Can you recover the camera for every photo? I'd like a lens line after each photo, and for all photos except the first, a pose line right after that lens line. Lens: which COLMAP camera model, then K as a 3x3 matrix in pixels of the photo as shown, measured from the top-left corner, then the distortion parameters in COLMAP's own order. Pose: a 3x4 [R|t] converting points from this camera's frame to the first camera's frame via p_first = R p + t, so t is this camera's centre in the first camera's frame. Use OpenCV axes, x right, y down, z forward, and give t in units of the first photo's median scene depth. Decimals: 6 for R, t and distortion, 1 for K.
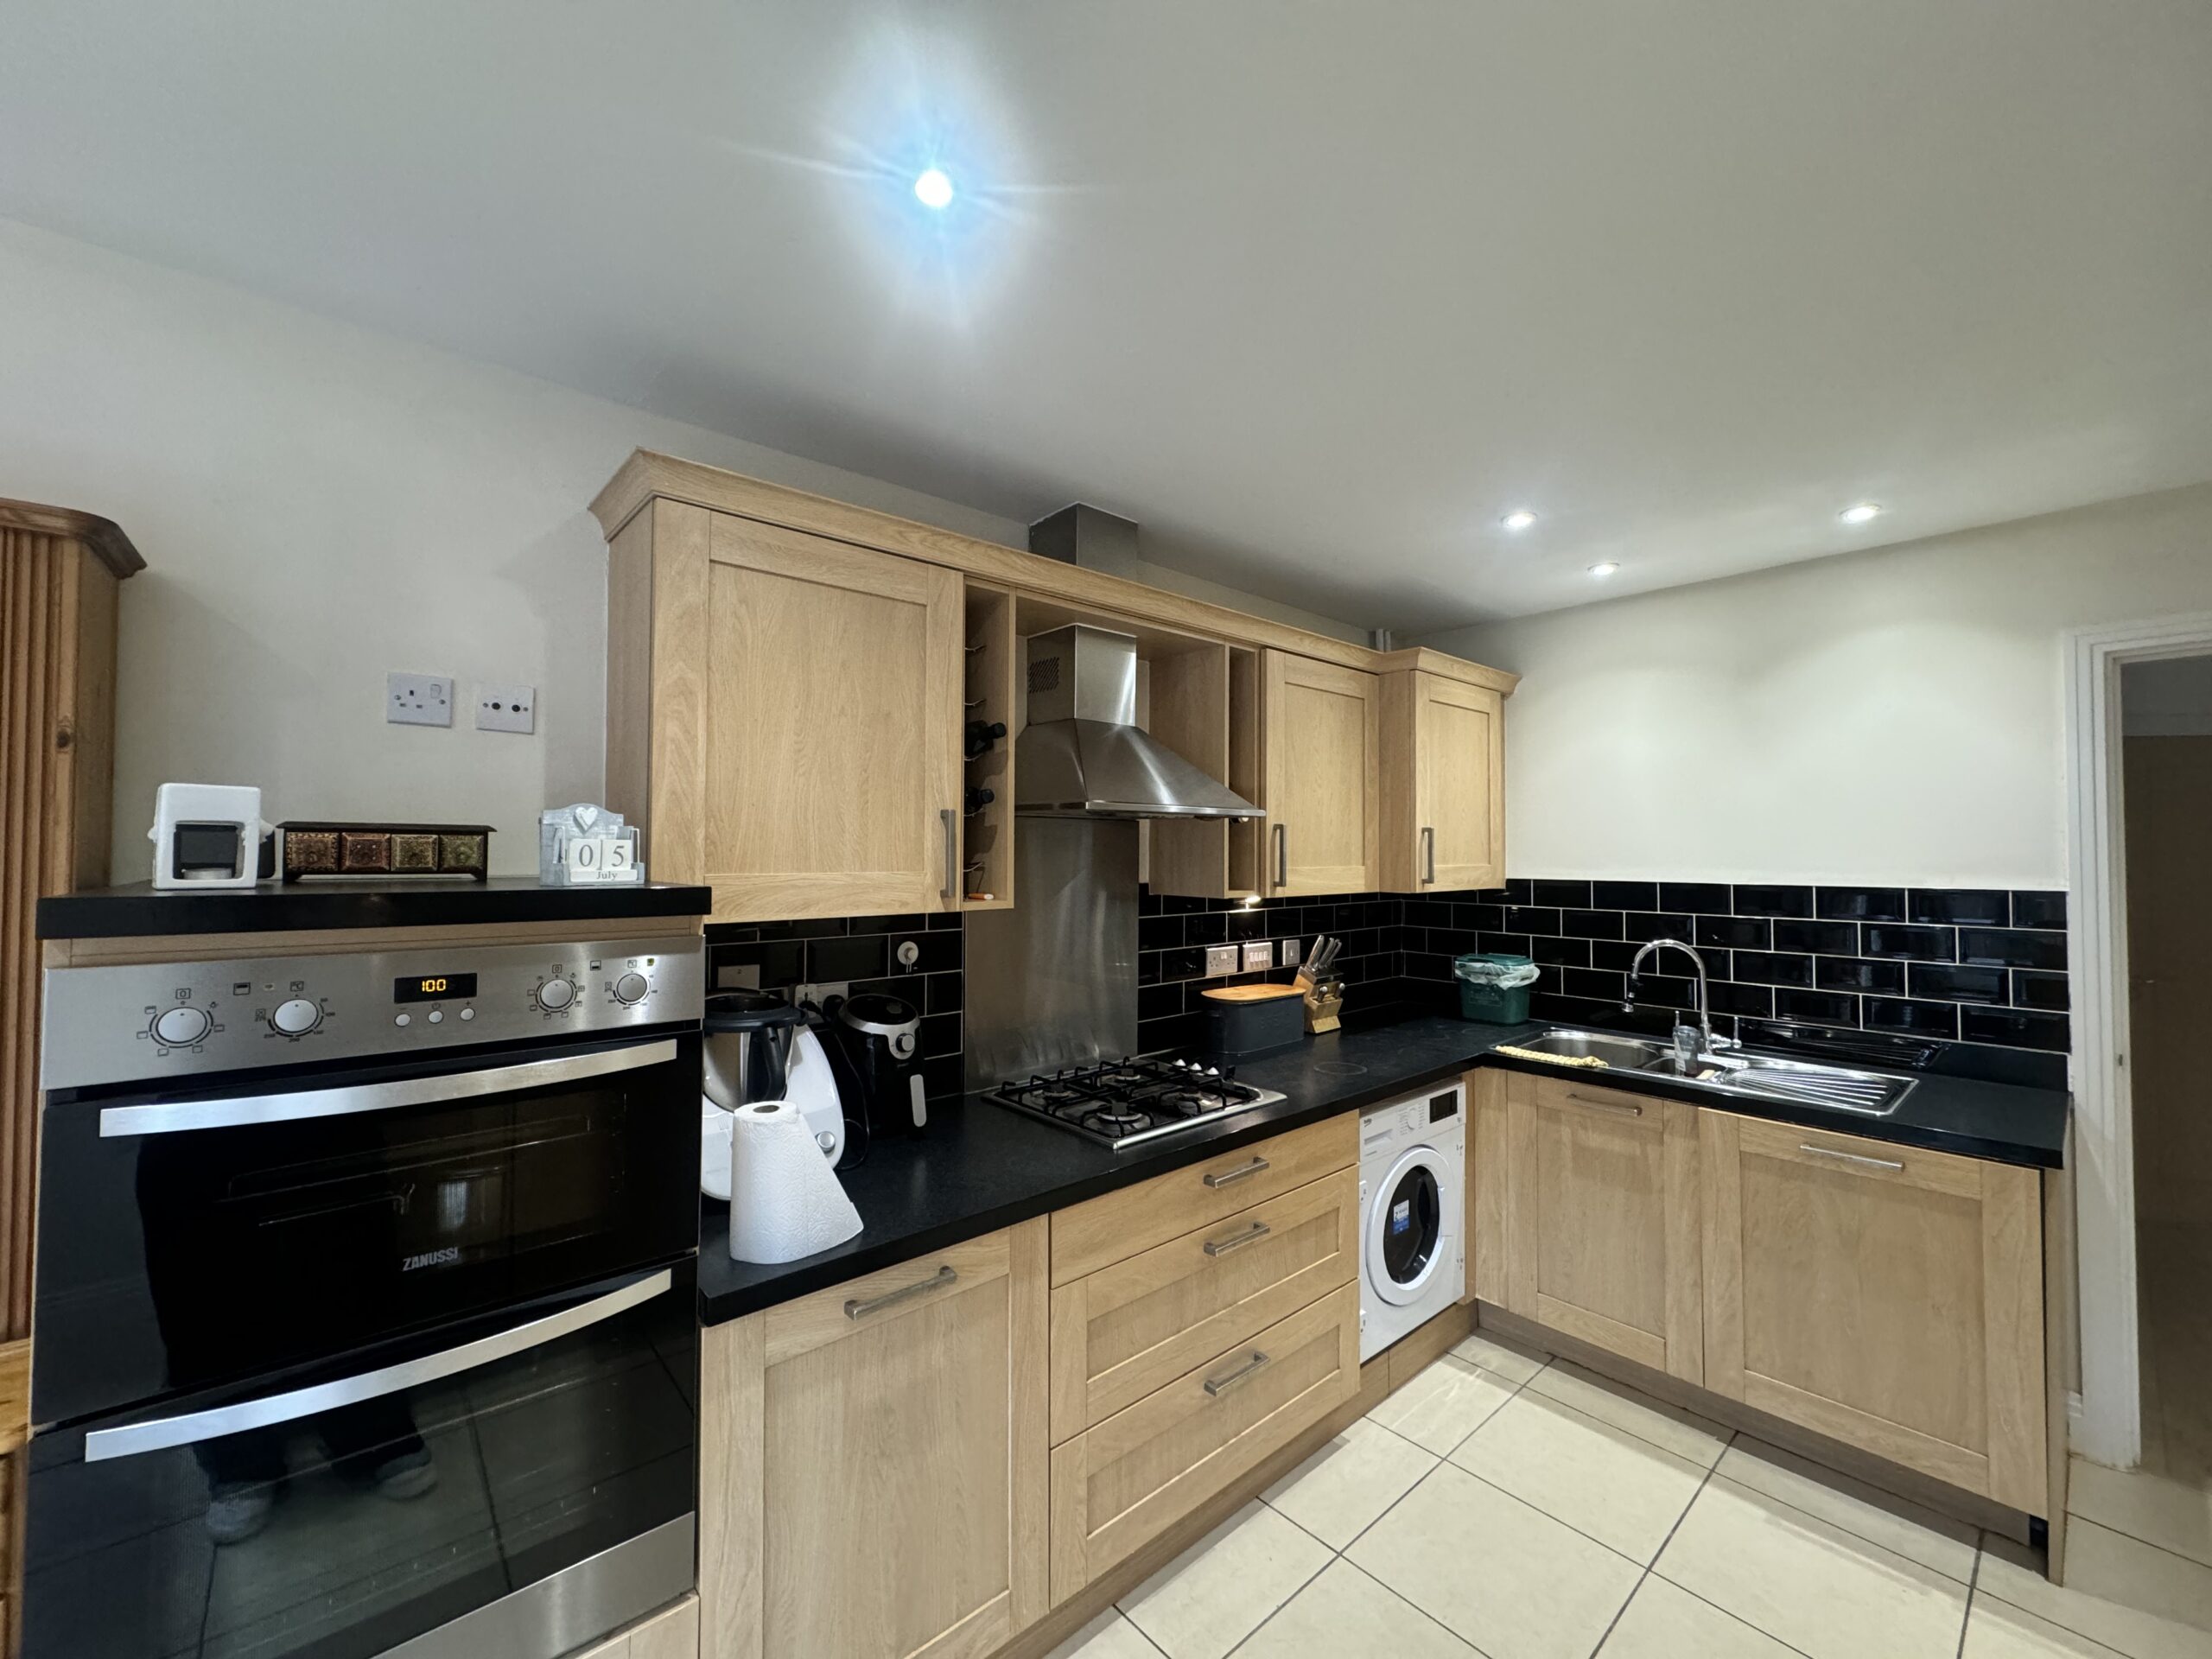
lens RADIAL K [[871.7, 0, 1100.5], [0, 871.7, 829.6], [0, 0, 1]] dist [-0.005713, 0.000475]
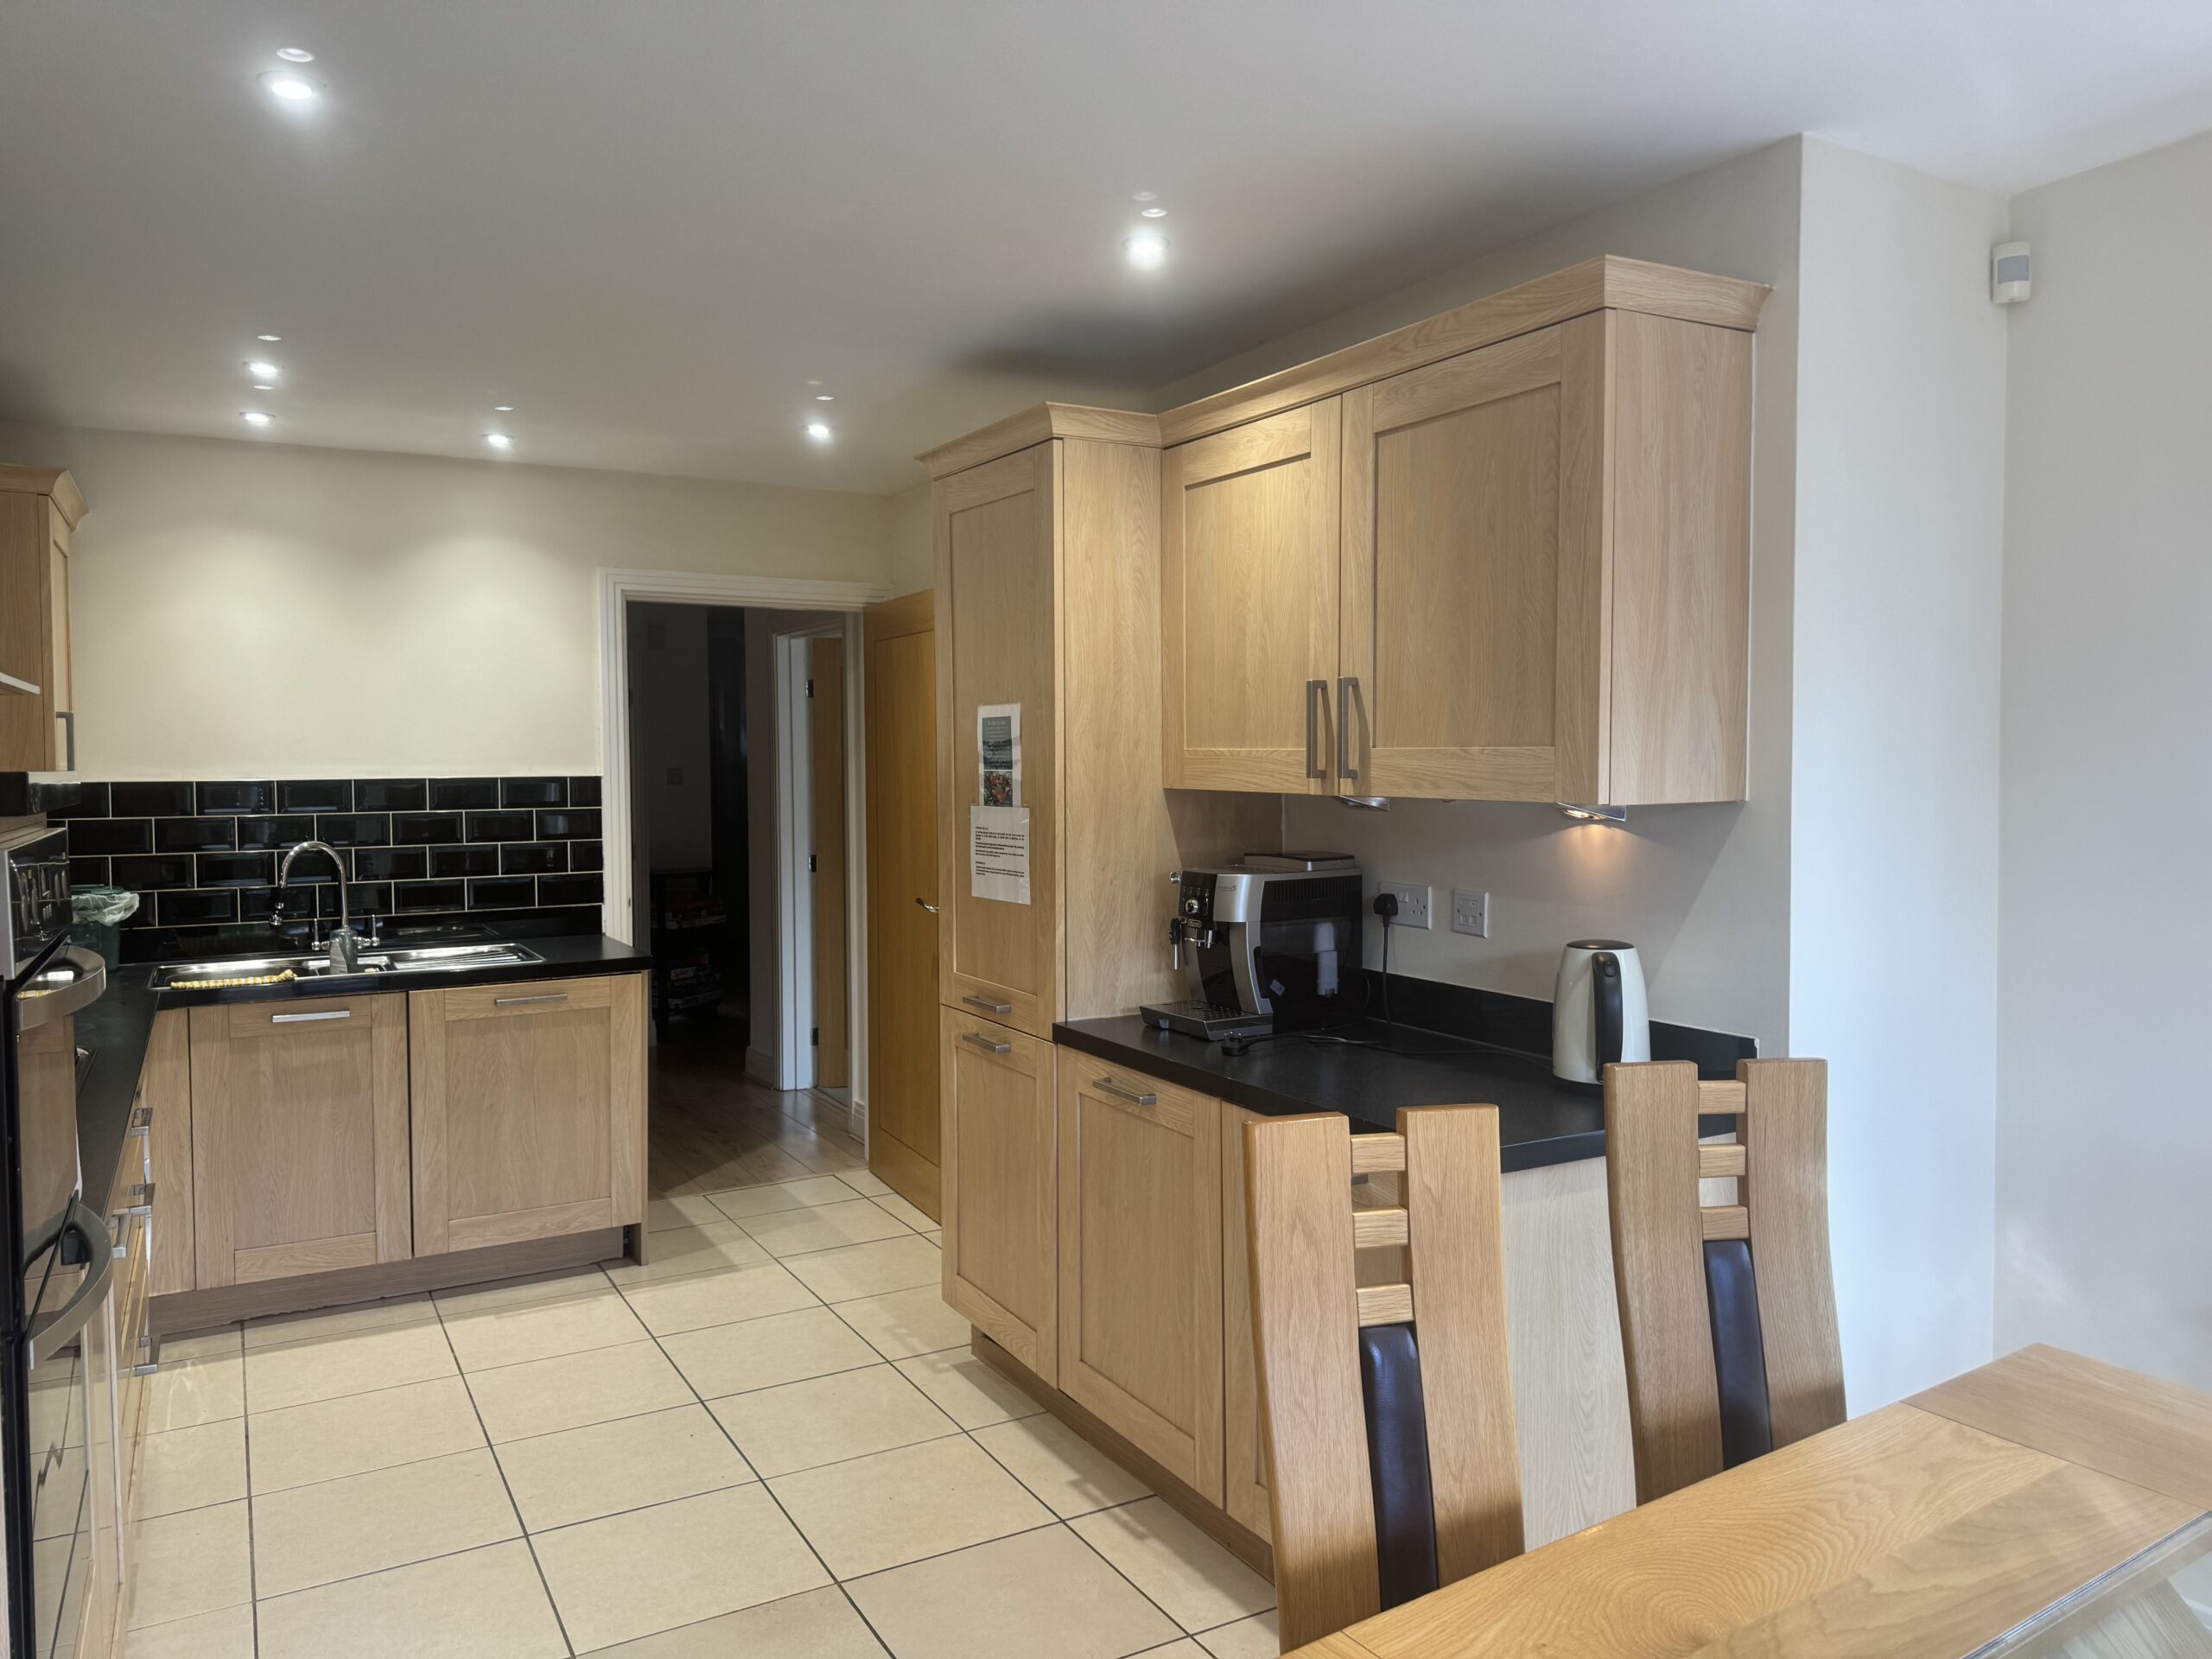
lens RADIAL K [[1592.8, 0, 1108.1], [0, 1592.8, 815.5], [0, 0, 1]] dist [0.034542, -0.019195]
pose [[0.204528, -0.041735, 0.977971, -0.973332], [-0.018176, 0.998756, 0.046424, 0.007010], [-0.978692, -0.027271, 0.203515, -0.191071]]
